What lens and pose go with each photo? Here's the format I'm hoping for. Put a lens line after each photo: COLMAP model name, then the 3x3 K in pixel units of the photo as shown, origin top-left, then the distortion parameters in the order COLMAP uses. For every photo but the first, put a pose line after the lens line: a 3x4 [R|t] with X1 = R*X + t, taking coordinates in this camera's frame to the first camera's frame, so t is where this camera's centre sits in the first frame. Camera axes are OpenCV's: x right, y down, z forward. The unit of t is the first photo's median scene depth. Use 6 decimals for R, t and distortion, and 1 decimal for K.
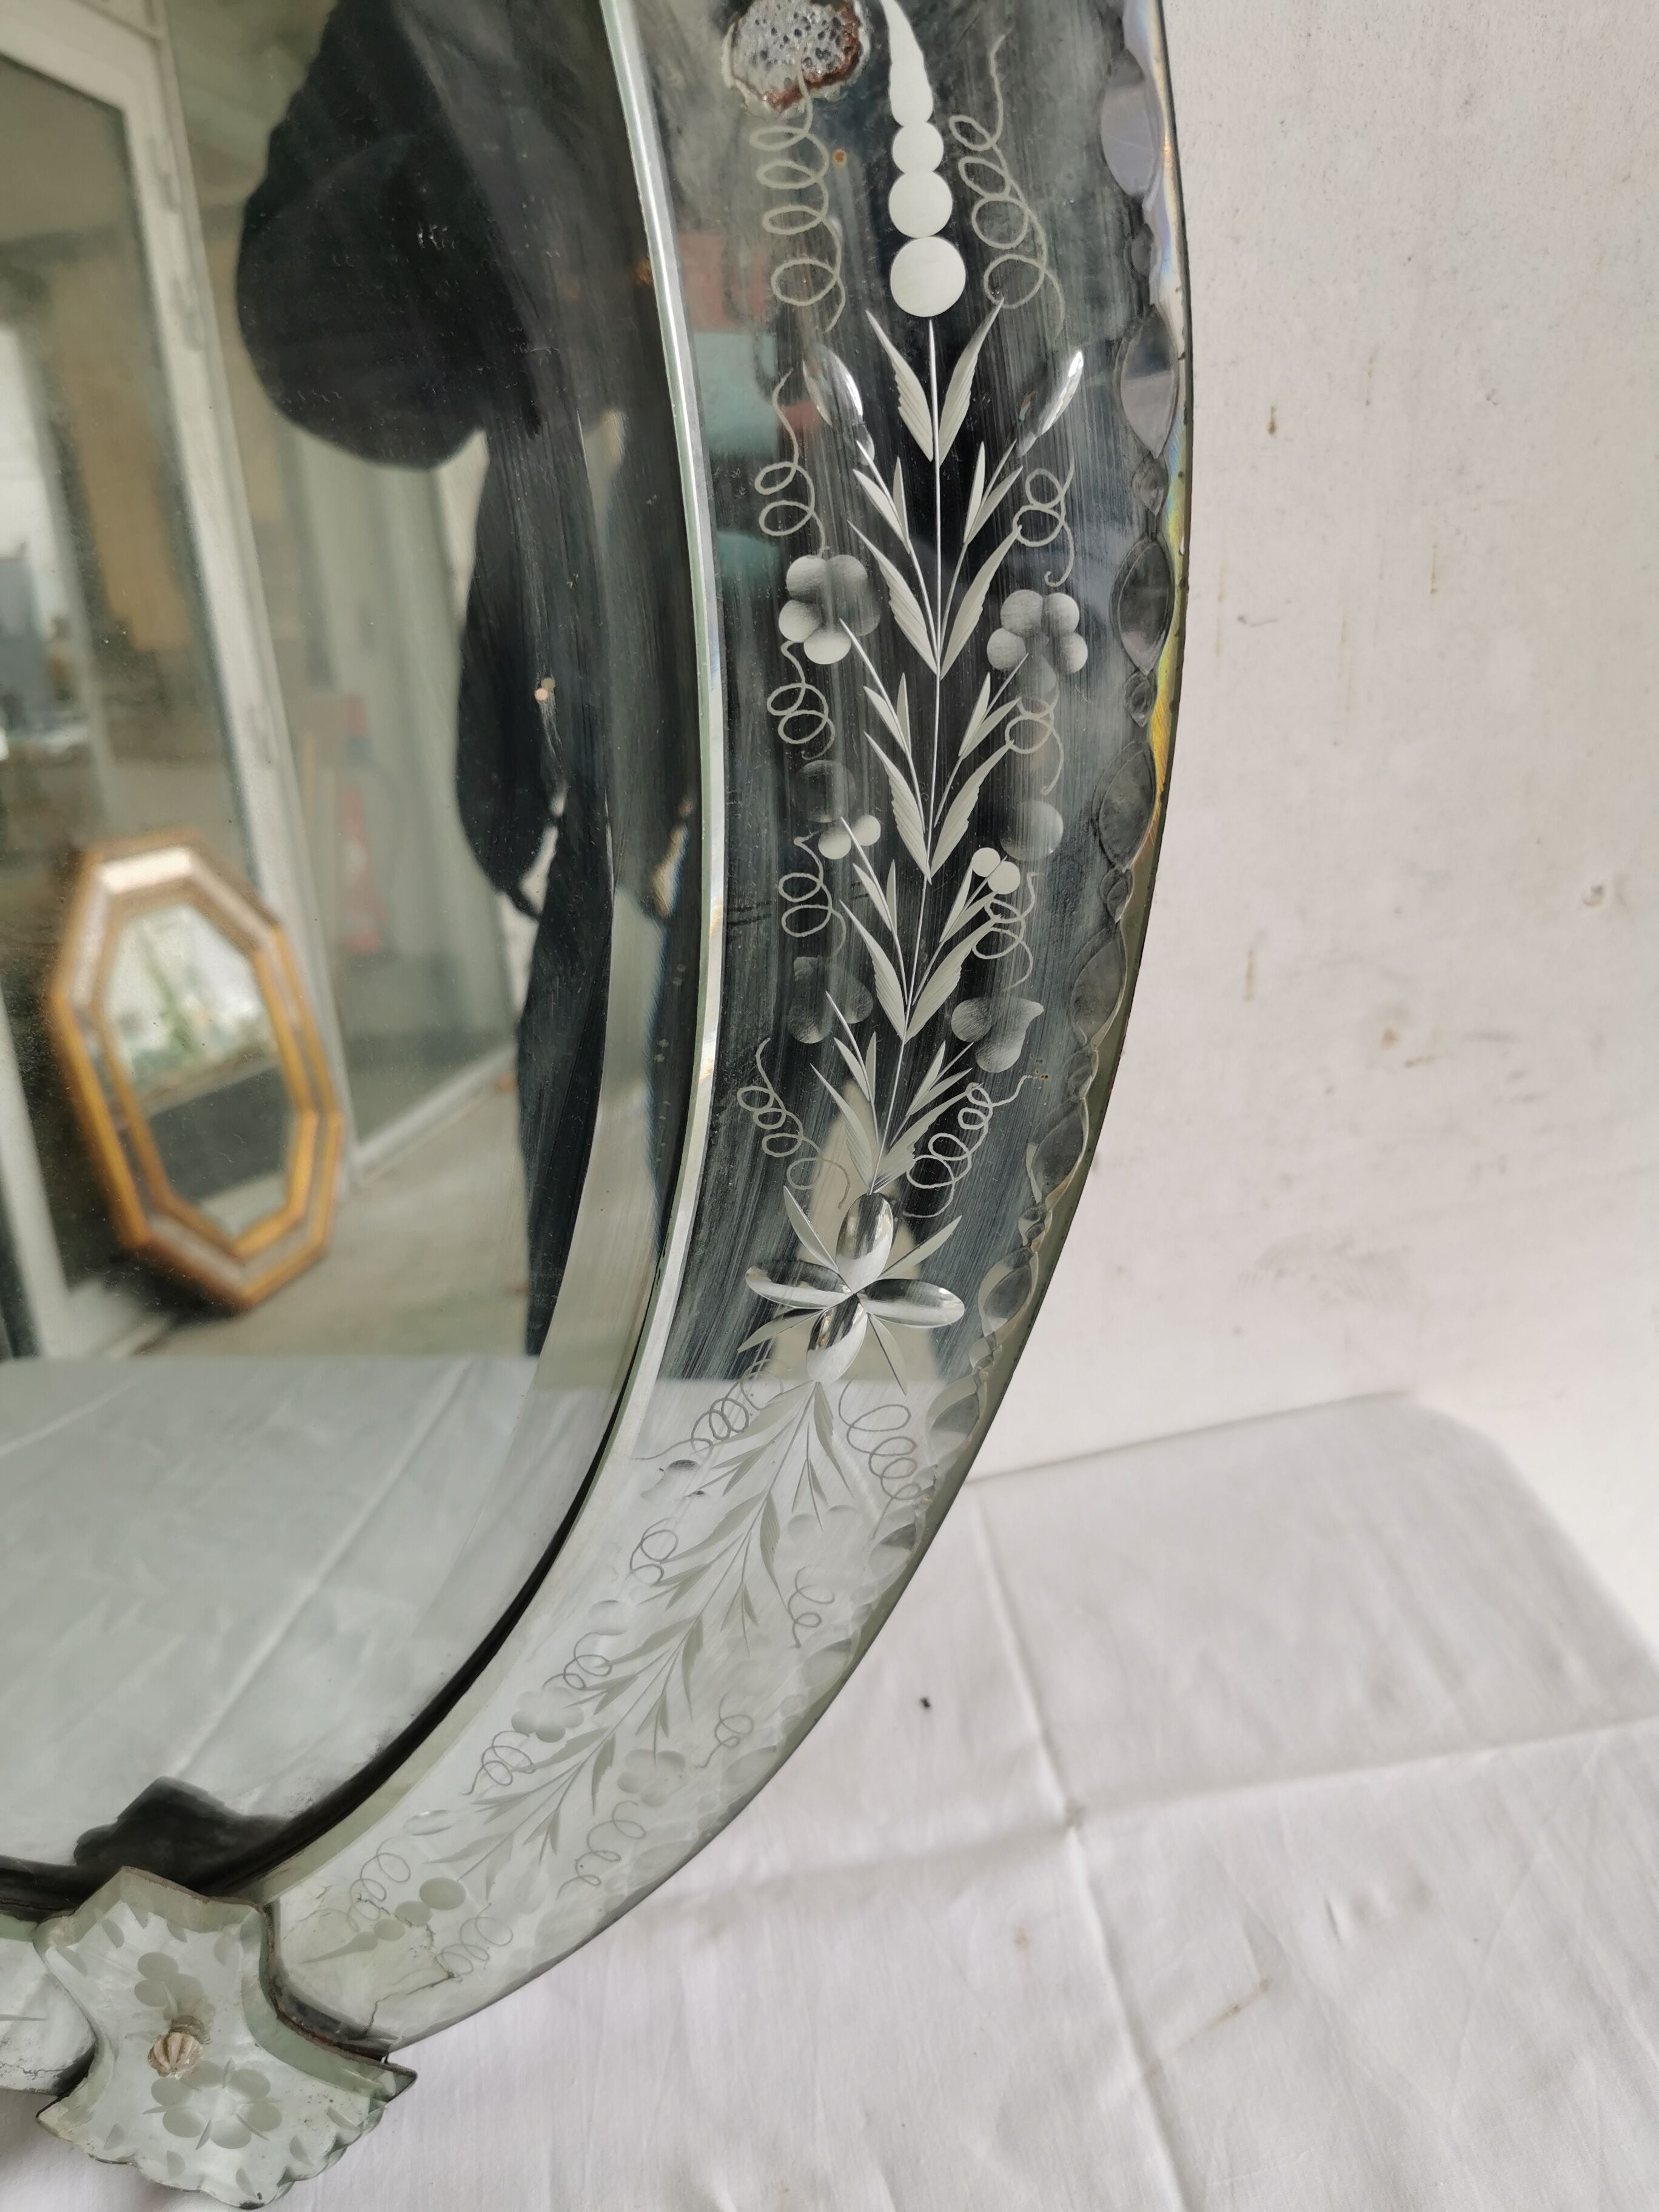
lens RADIAL K [[1741.5, 0, 829.5], [0, 1741.5, 1106.0], [0, 0, 1]] dist [0.066611, -0.132210]
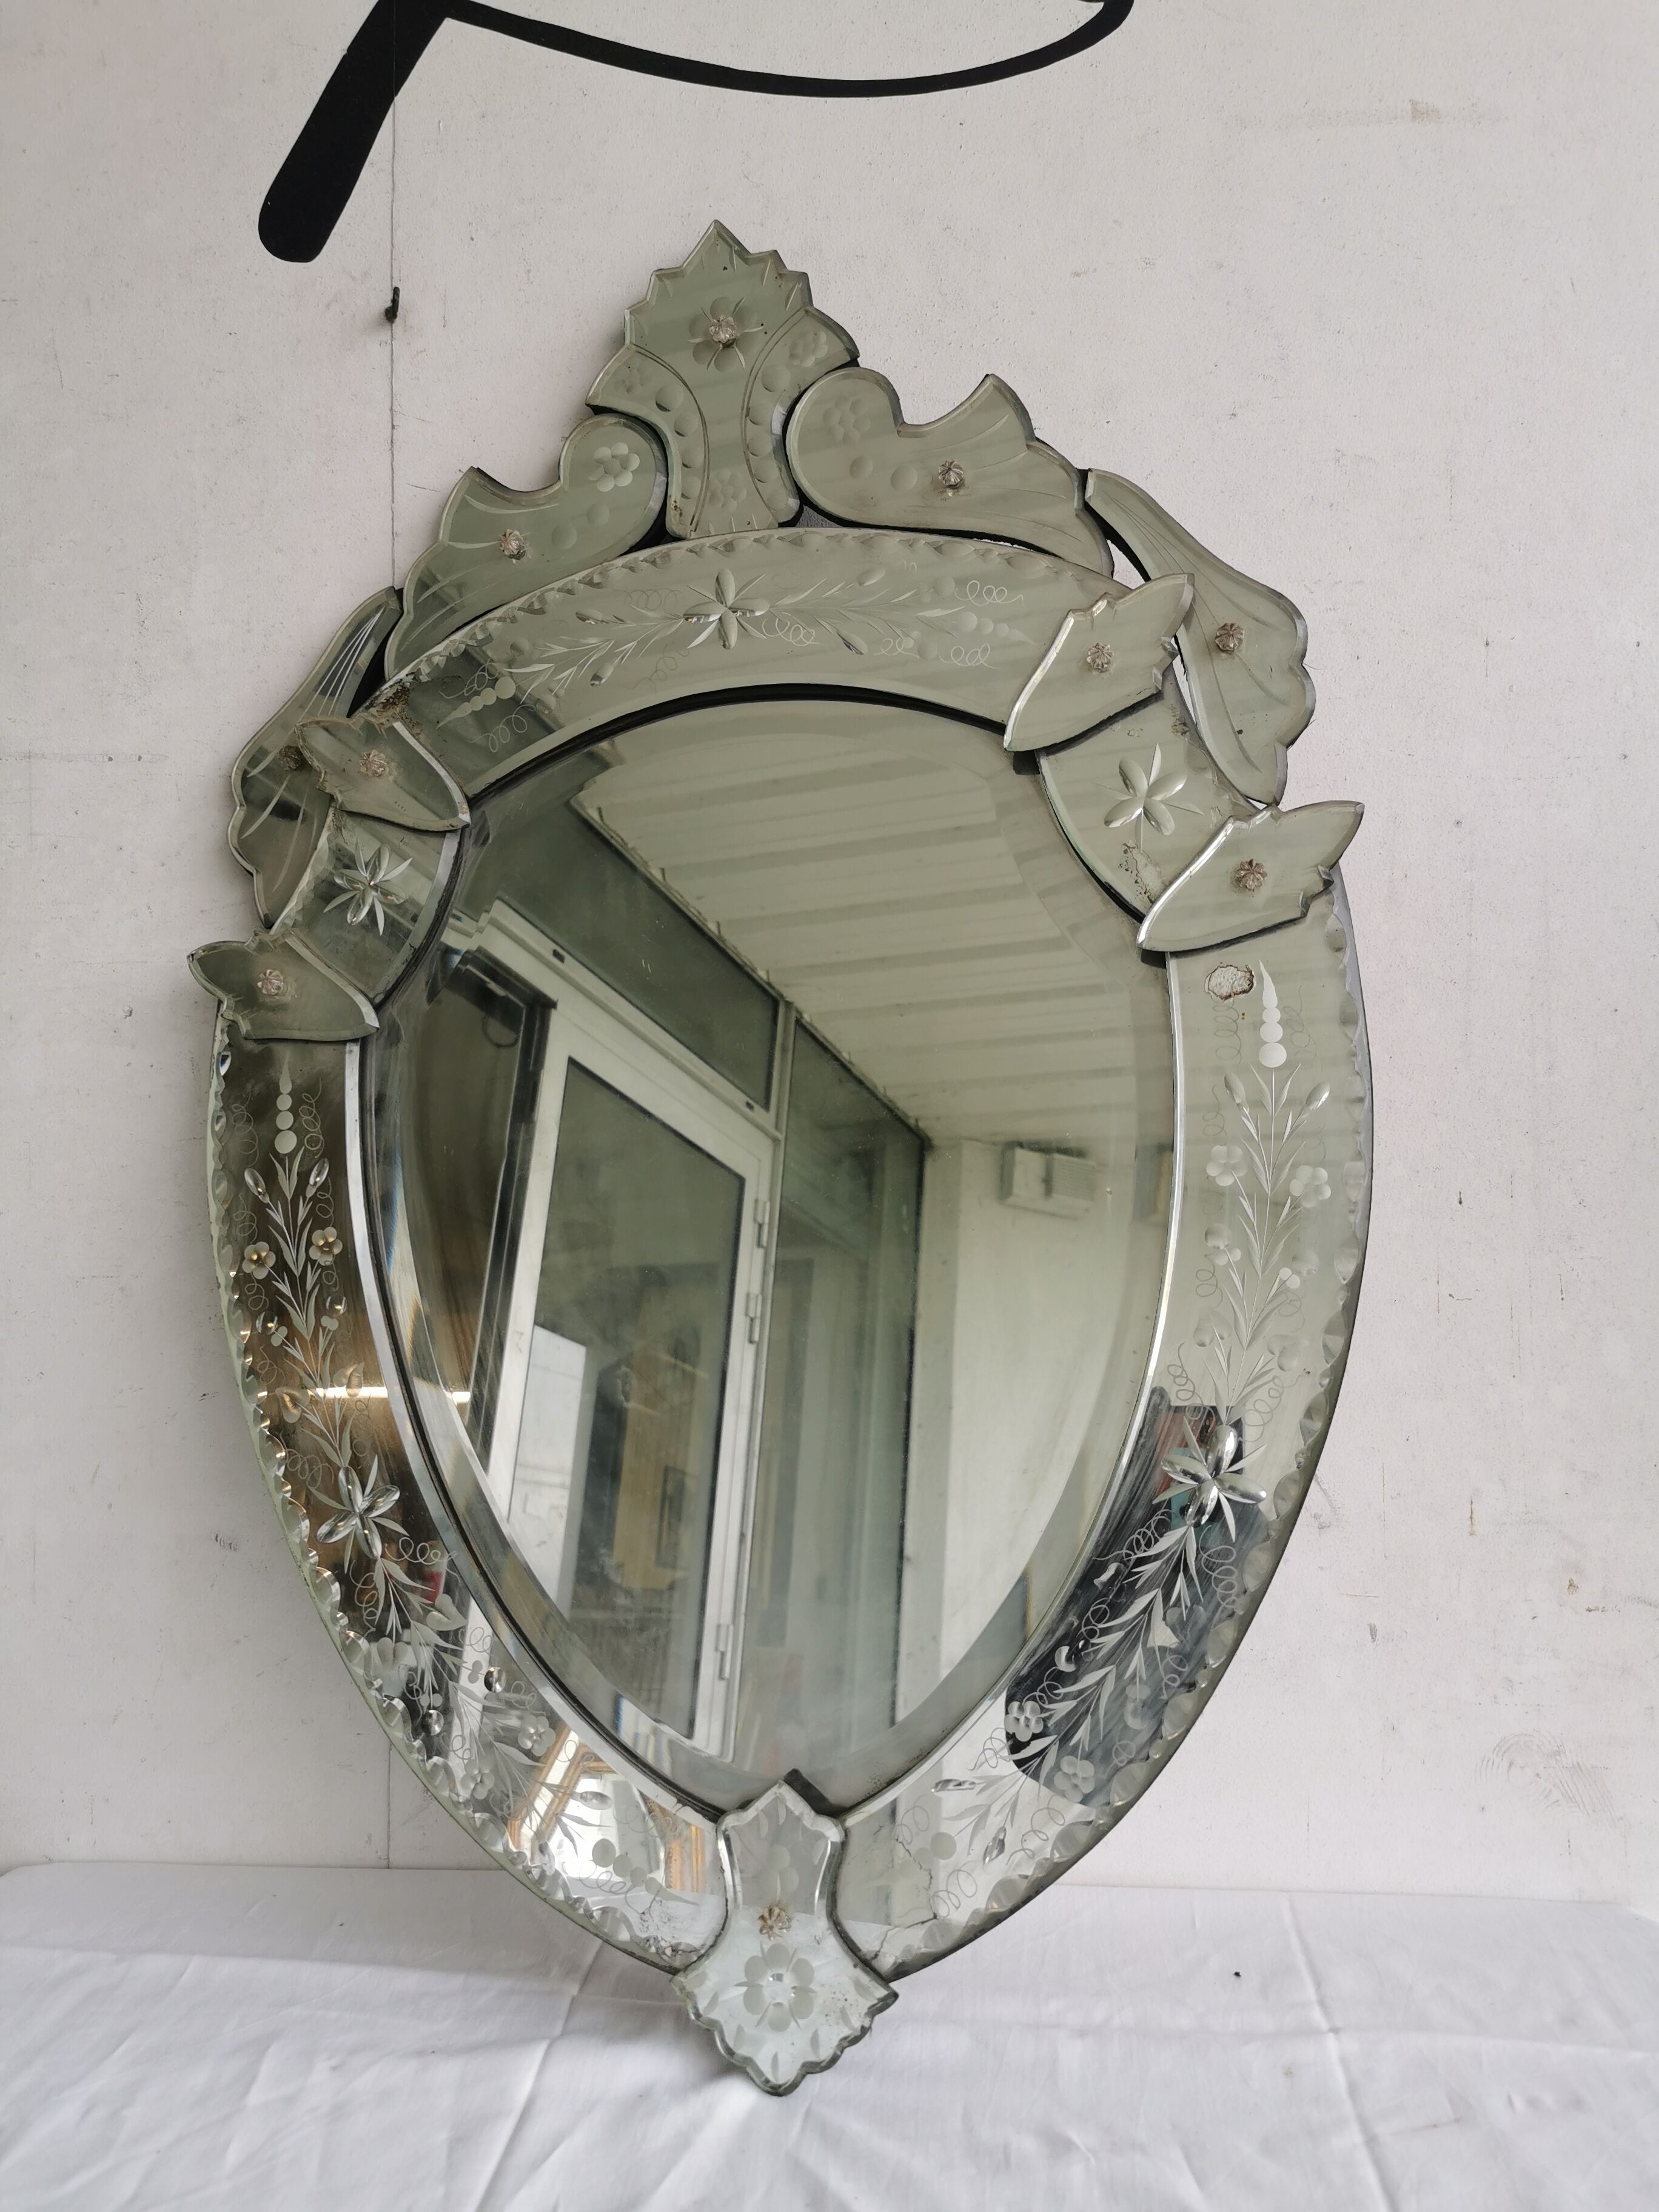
lens RADIAL K [[1714.0, 0, 820.8], [0, 1714.0, 1109.8], [0, 0, 1]] dist [0.091723, -0.124797]
pose [[0.961632, 0.079654, -0.262525, 0.050188], [-0.215323, 0.812110, -0.542322, 0.691516], [0.170001, 0.578042, 0.798102, -0.706460]]
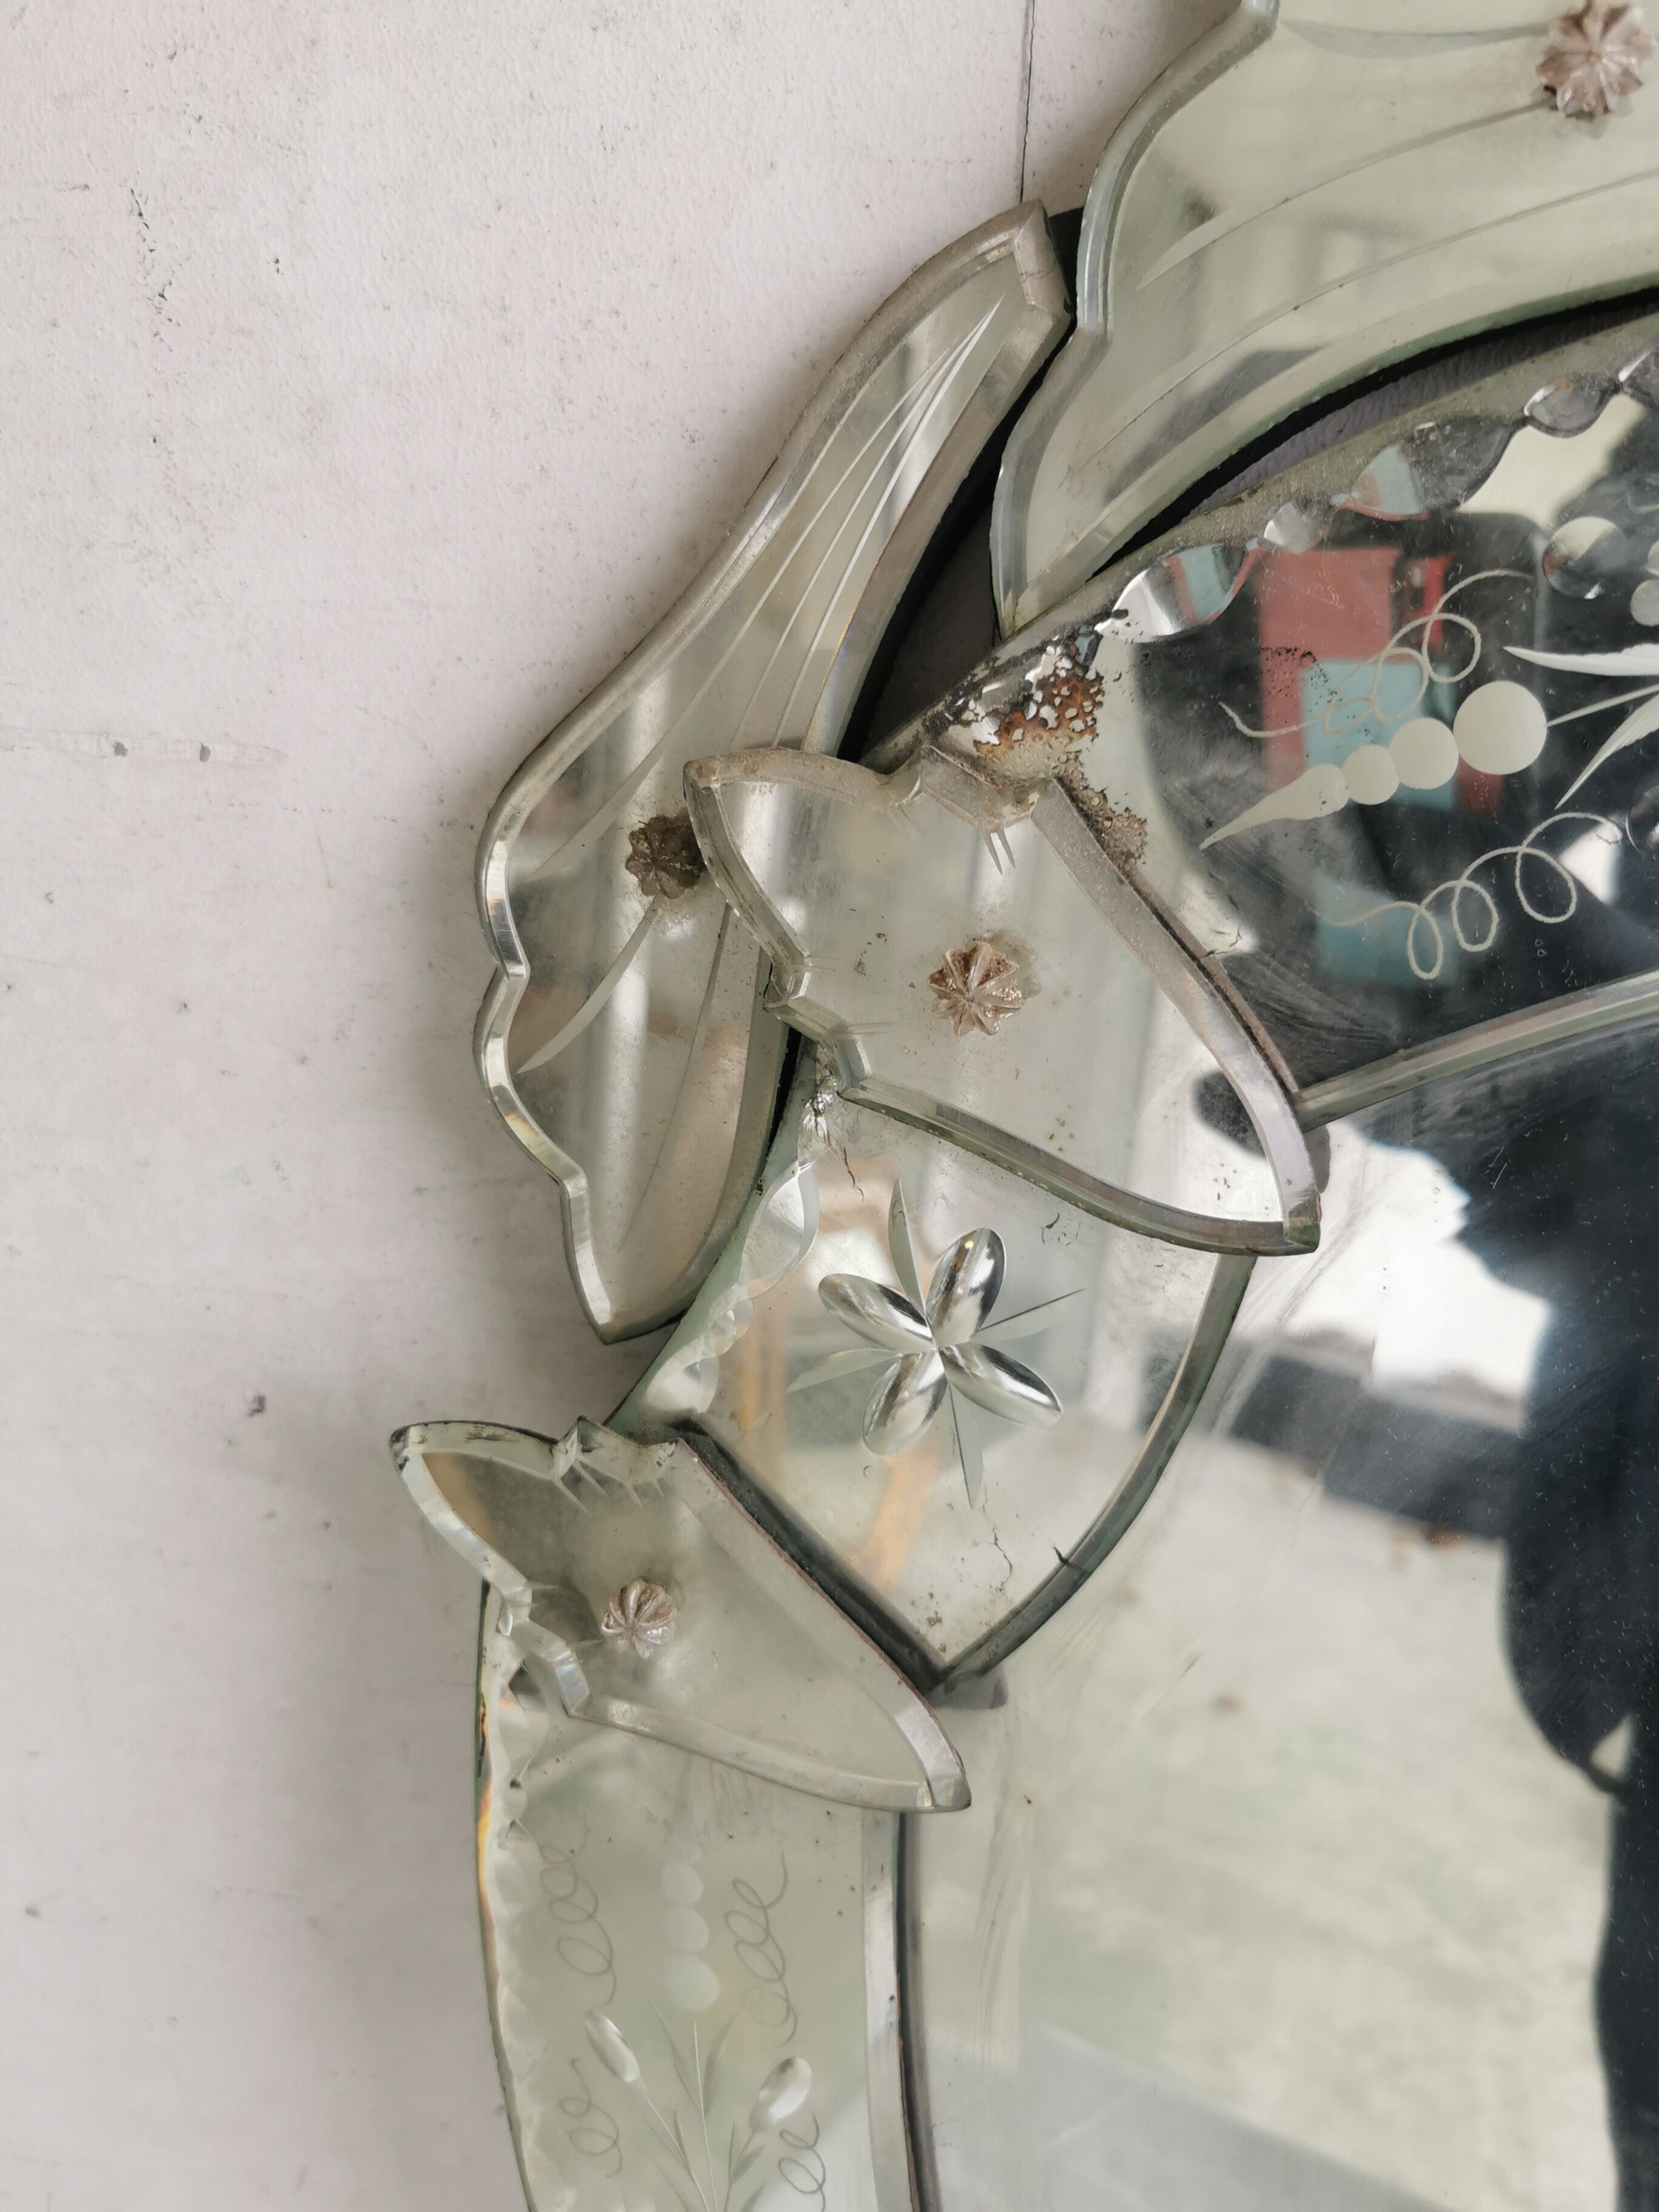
lens RADIAL K [[1741.5, 0, 829.5], [0, 1741.5, 1106.0], [0, 0, 1]] dist [0.066611, -0.132210]
pose [[0.920312, 0.247426, -0.302997, -0.750587], [-0.298076, 0.945152, -0.133560, -0.333128], [0.253332, 0.213233, 0.943586, -0.062344]]
